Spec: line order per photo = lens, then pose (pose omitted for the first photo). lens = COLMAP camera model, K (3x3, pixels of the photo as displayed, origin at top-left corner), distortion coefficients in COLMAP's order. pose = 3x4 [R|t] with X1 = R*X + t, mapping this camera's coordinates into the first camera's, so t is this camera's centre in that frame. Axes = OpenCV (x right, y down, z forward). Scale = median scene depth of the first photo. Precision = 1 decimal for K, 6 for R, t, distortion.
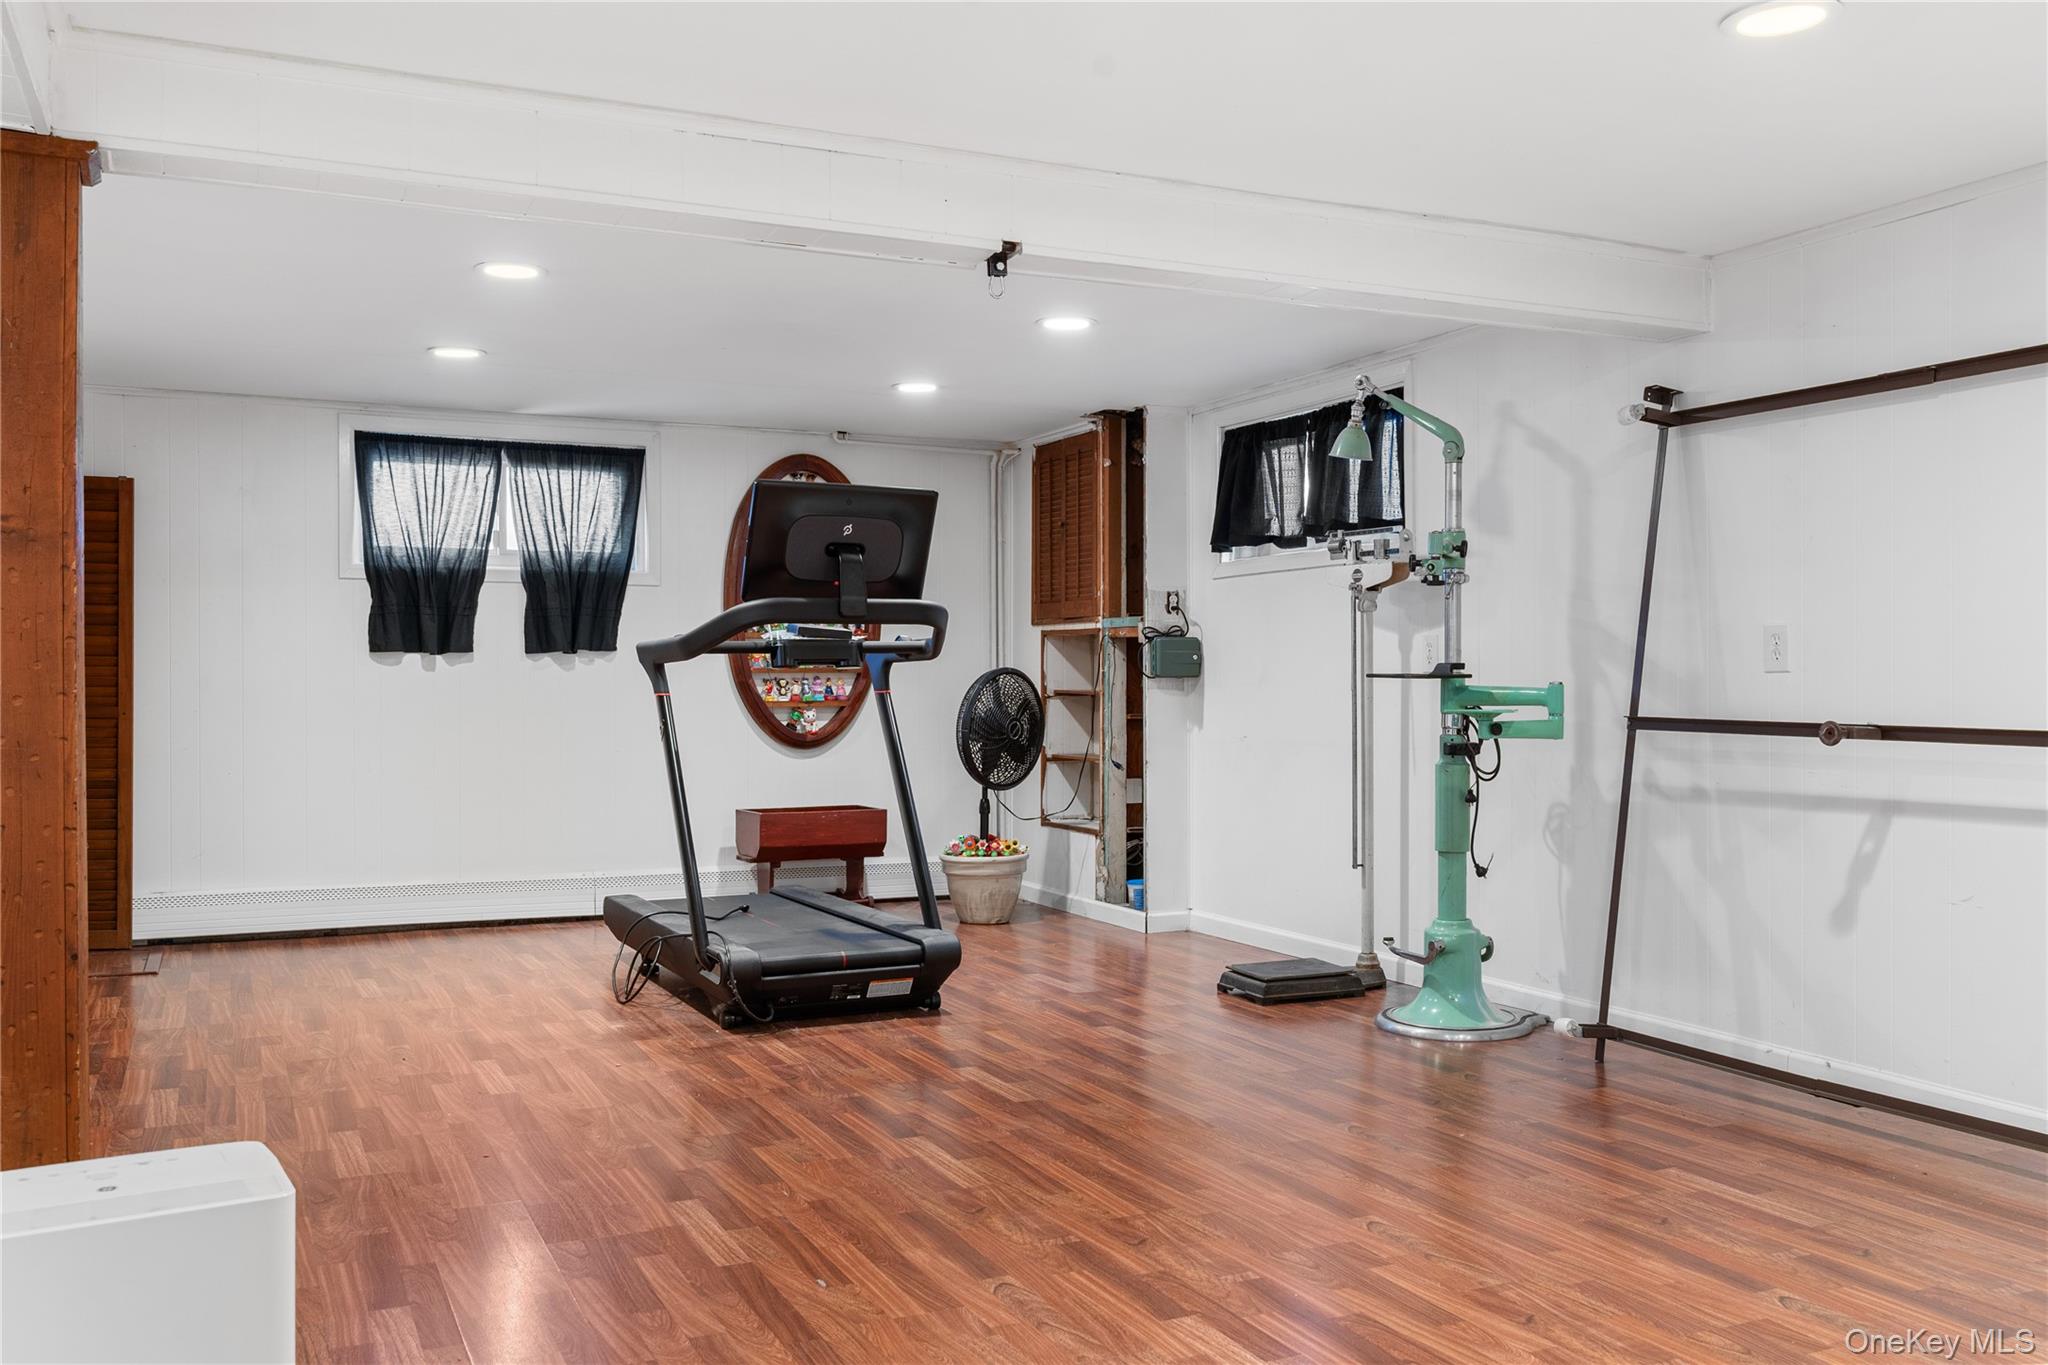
lens RADIAL K [[1675.9, 0, 1016.2], [0, 1675.9, 698.8], [0, 0, 1]] dist [-0.003251, -0.011046]
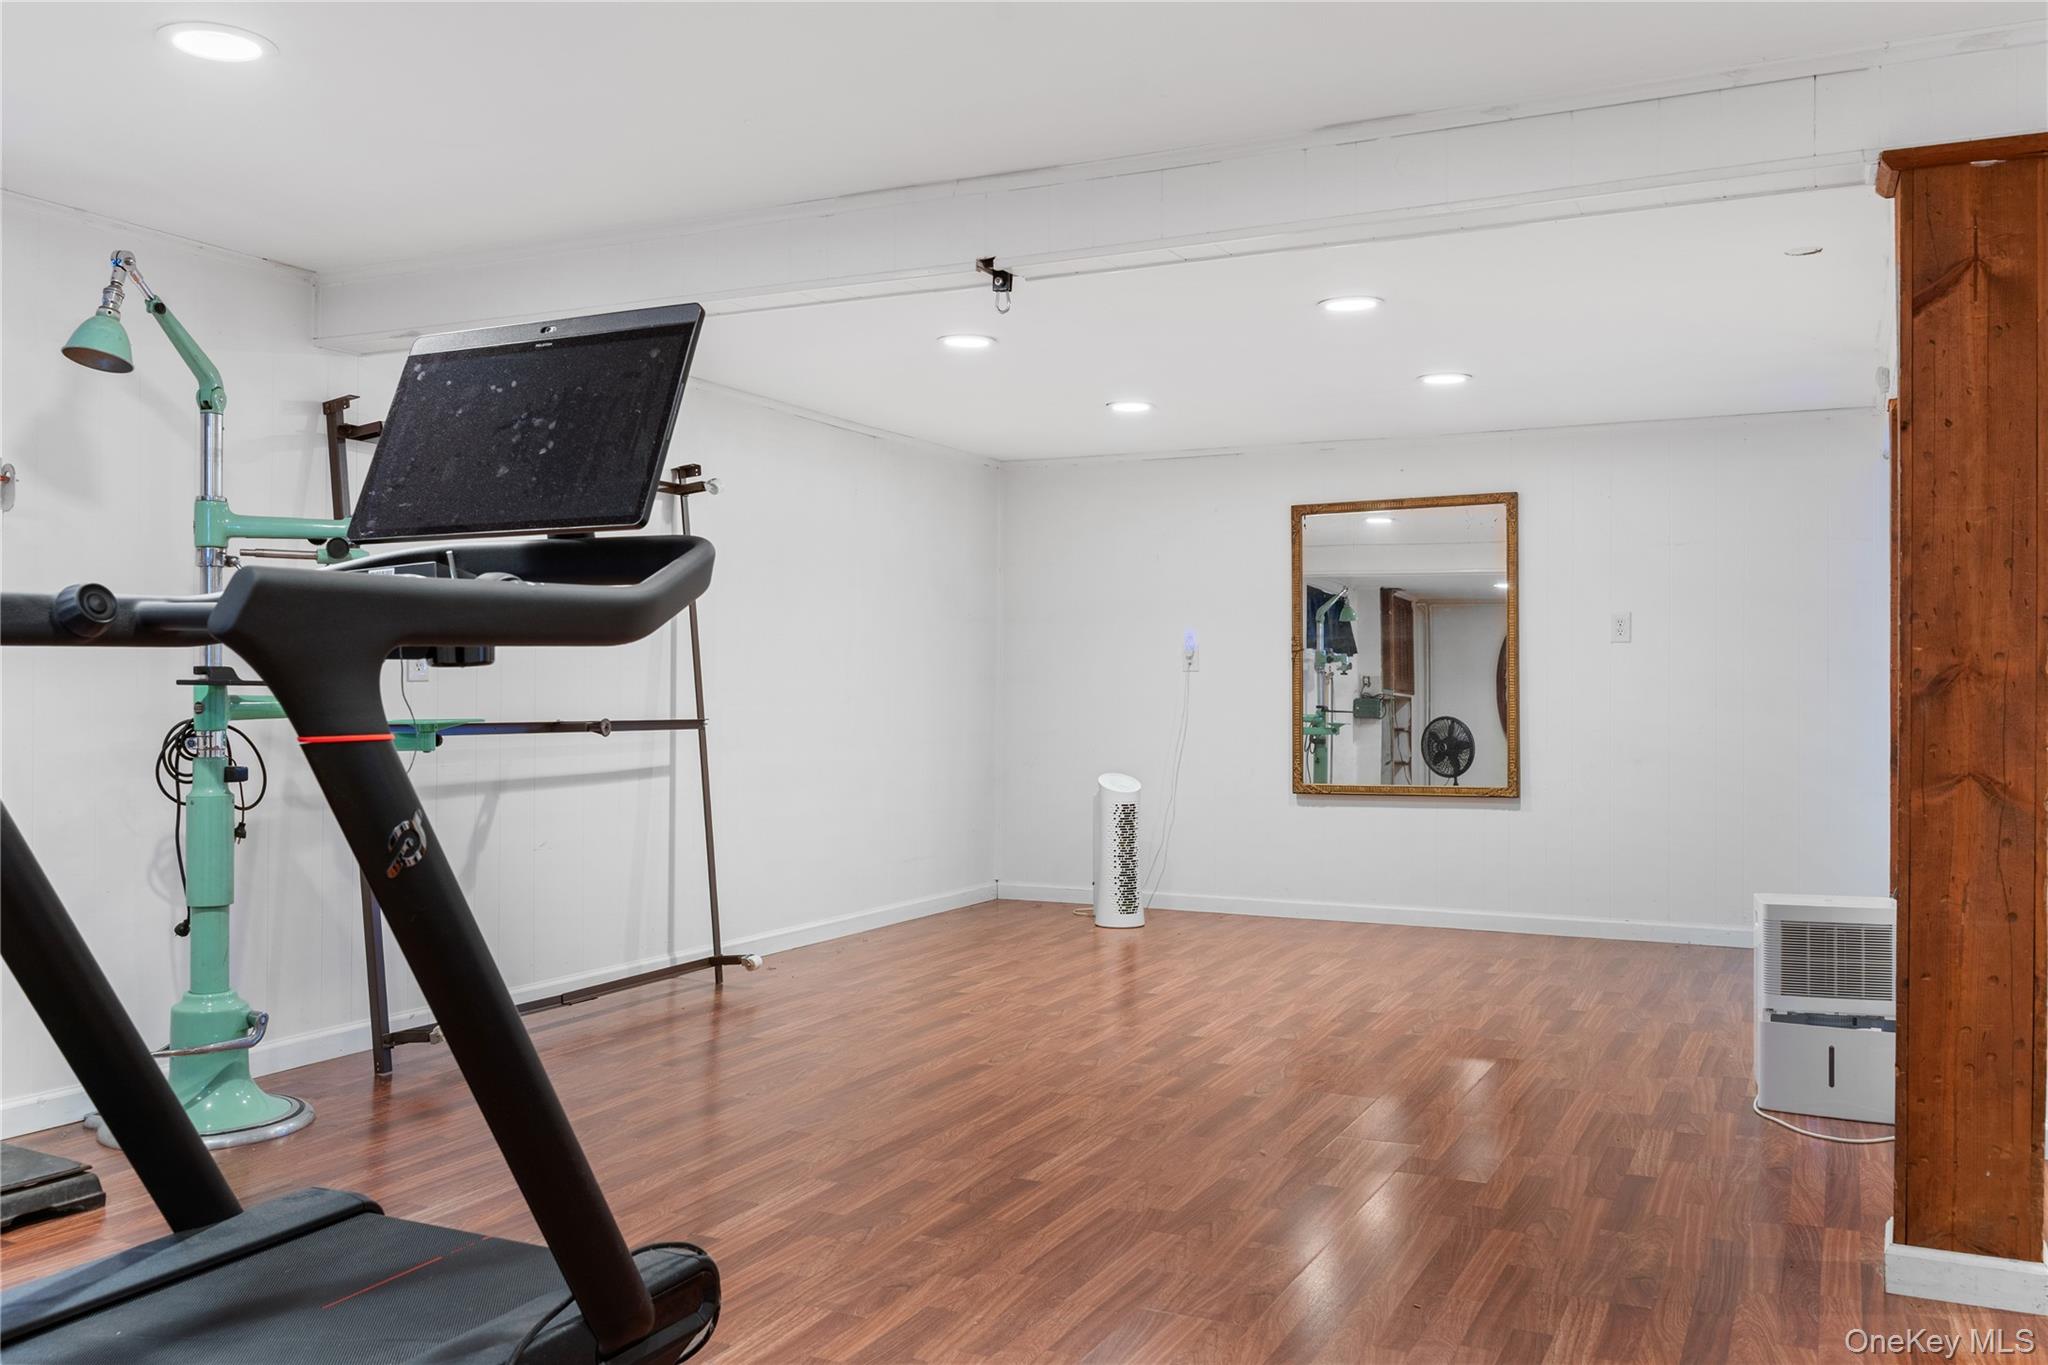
lens RADIAL K [[1675.9, 0, 1016.2], [0, 1675.9, 698.8], [0, 0, 1]] dist [-0.003251, -0.011046]
pose [[-0.622979, -0.007448, 0.782203, -0.801956], [0.005576, 0.999887, 0.013962, -0.020399], [-0.782219, 0.013059, -0.622867, 1.612541]]
